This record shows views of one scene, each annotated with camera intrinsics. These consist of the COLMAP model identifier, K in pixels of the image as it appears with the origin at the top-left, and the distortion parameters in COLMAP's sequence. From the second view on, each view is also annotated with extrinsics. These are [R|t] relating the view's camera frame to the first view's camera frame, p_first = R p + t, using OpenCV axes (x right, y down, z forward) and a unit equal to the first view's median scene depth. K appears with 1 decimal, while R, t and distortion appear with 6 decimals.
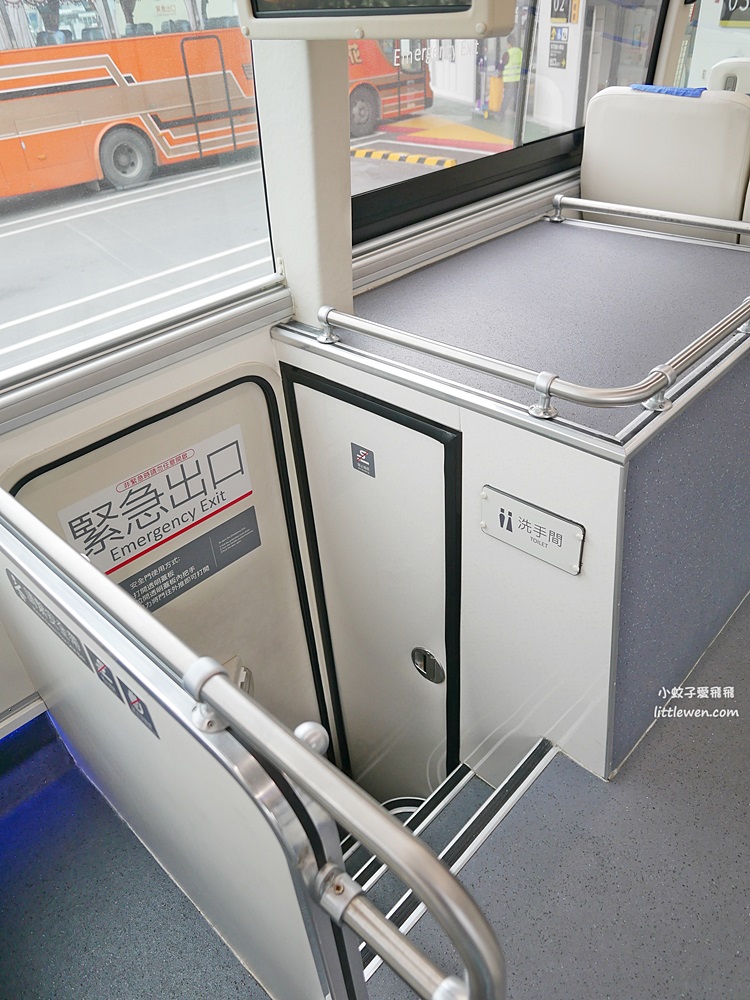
lens RADIAL K [[709.8, 0, 375.0], [0, 709.8, 500.0], [0, 0, 1]] dist [-0.016953, -0.001831]
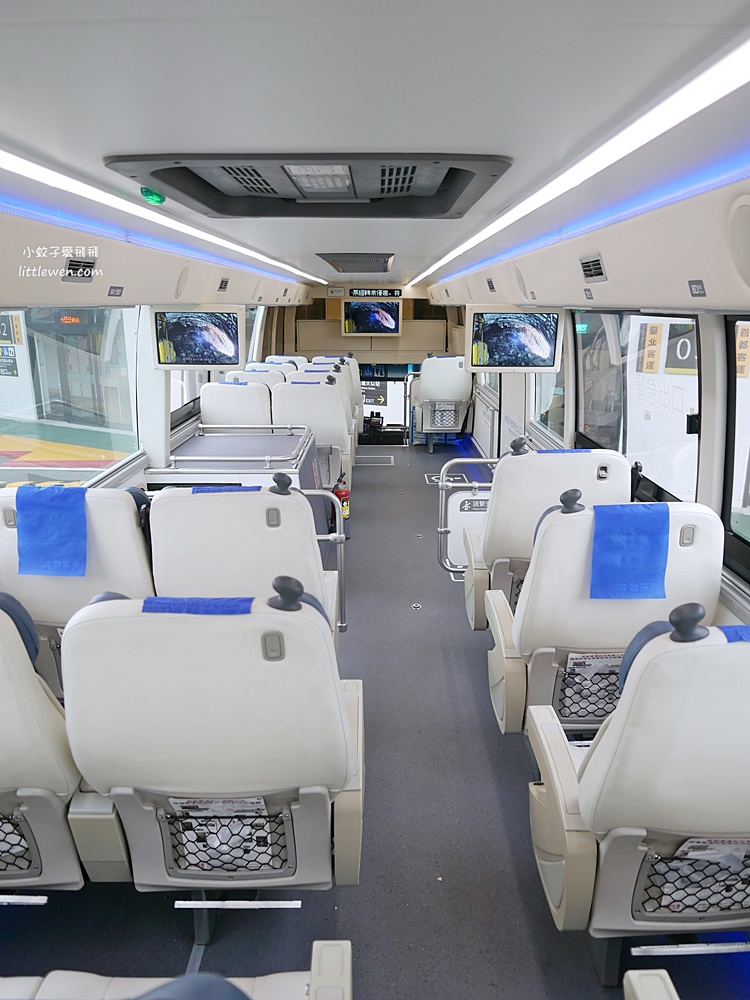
lens RADIAL K [[709.8, 0, 375.0], [0, 709.8, 500.0], [0, 0, 1]] dist [-0.016953, -0.001831]
pose [[0.725111, -0.126499, 0.676914, -1.188461], [0.365474, 0.903815, -0.222594, 0.662182], [-0.583647, 0.408799, 0.701598, -1.099722]]
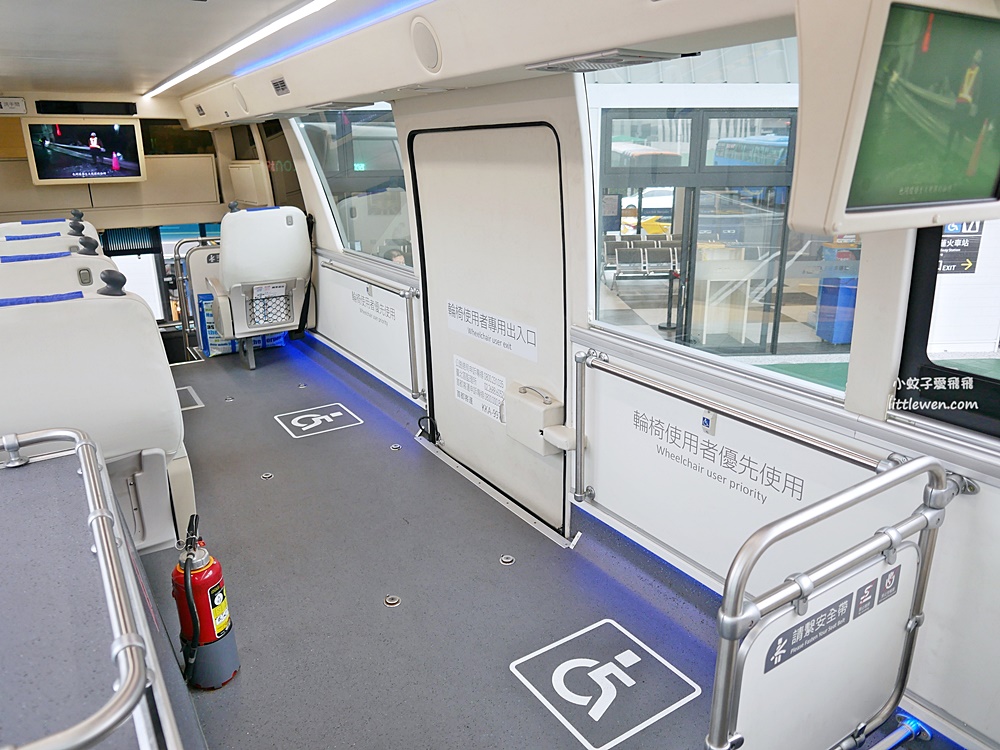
lens RADIAL K [[709.8, 0, 500.0], [0, 709.8, 375.0], [0, 0, 1]] dist [-0.016953, -0.001831]
pose [[0.239368, -0.240939, 0.940559, -0.112812], [0.564508, 0.822697, 0.067082, -0.173108], [-0.789958, 0.514896, 0.332939, 0.180520]]
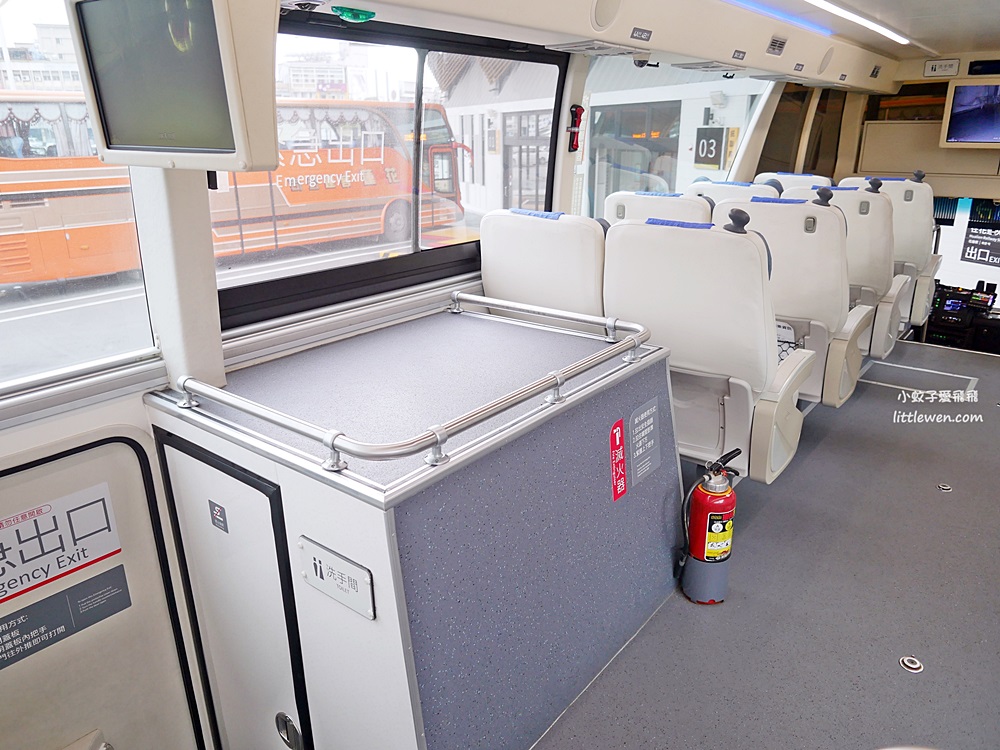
lens RADIAL K [[709.8, 0, 500.0], [0, 709.8, 375.0], [0, 0, 1]] dist [-0.016953, -0.001831]
pose [[0.994891, 0.018932, 0.099166, 0.281746], [0.010452, 0.957664, -0.287697, 0.048039], [-0.100414, 0.287264, 0.952574, -0.104866]]
